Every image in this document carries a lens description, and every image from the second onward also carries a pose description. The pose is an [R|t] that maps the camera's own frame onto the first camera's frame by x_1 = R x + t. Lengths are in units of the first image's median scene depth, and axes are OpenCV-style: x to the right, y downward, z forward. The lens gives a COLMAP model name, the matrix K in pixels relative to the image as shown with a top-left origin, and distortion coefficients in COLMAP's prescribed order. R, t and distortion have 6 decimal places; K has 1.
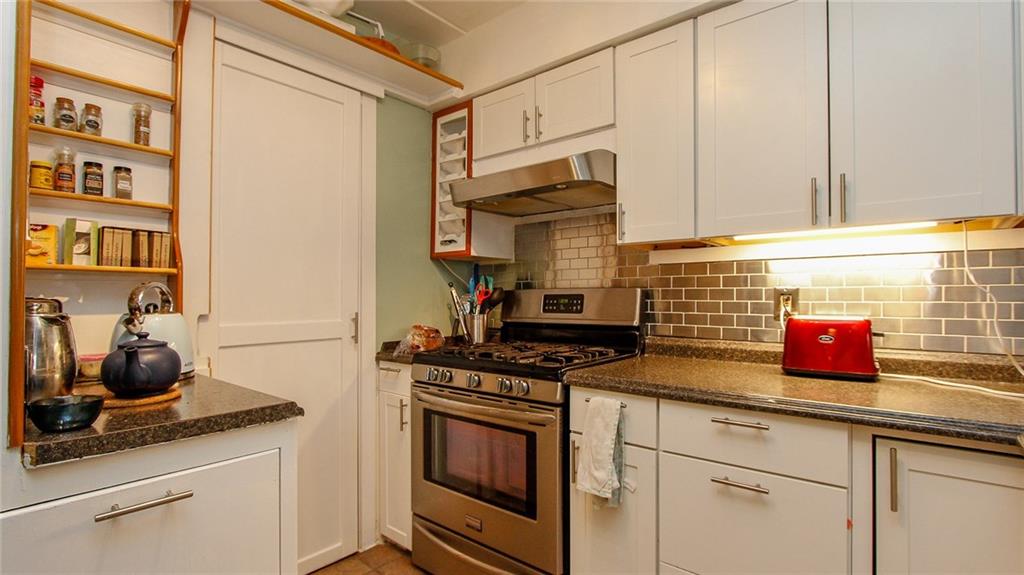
lens RADIAL K [[478.6, 0, 516.7], [0, 478.6, 291.8], [0, 0, 1]] dist [-0.022912, 0.000398]
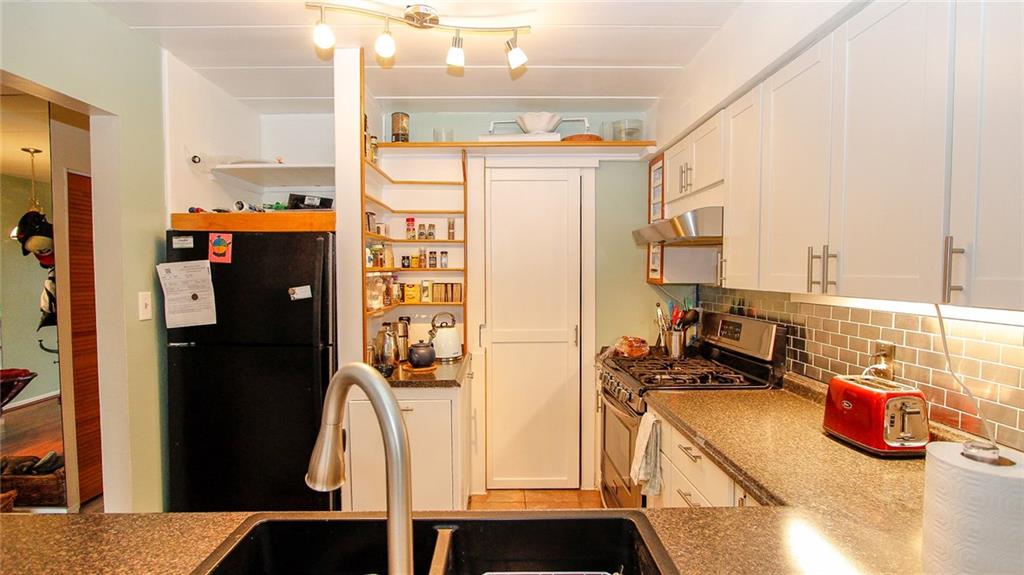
lens RADIAL K [[489.3, 0, 513.6], [0, 489.3, 291.2], [0, 0, 1]] dist [-0.011786, -0.000339]
pose [[0.654225, 0.027334, -0.755806, 0.893030], [0.010997, 0.998897, 0.045645, -0.174987], [0.756220, -0.038174, 0.653202, -0.148247]]
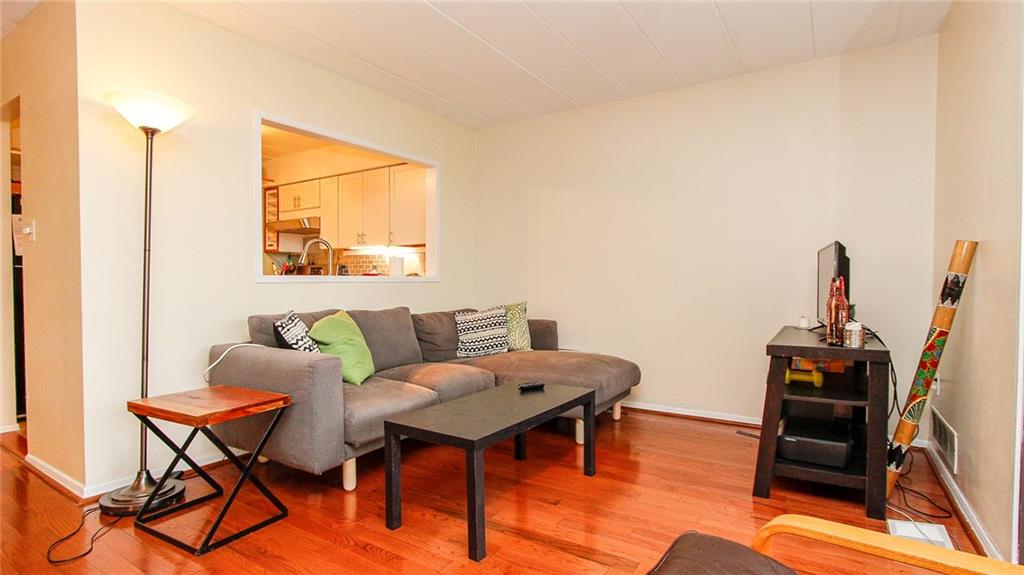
lens RADIAL K [[489.3, 0, 513.6], [0, 489.3, 291.2], [0, 0, 1]] dist [-0.011786, -0.000339]
pose [[0.992026, -0.006155, 0.125880, 1.166134], [0.001569, 0.999332, 0.036500, 0.057996], [-0.126021, -0.036011, 0.991374, -2.436210]]
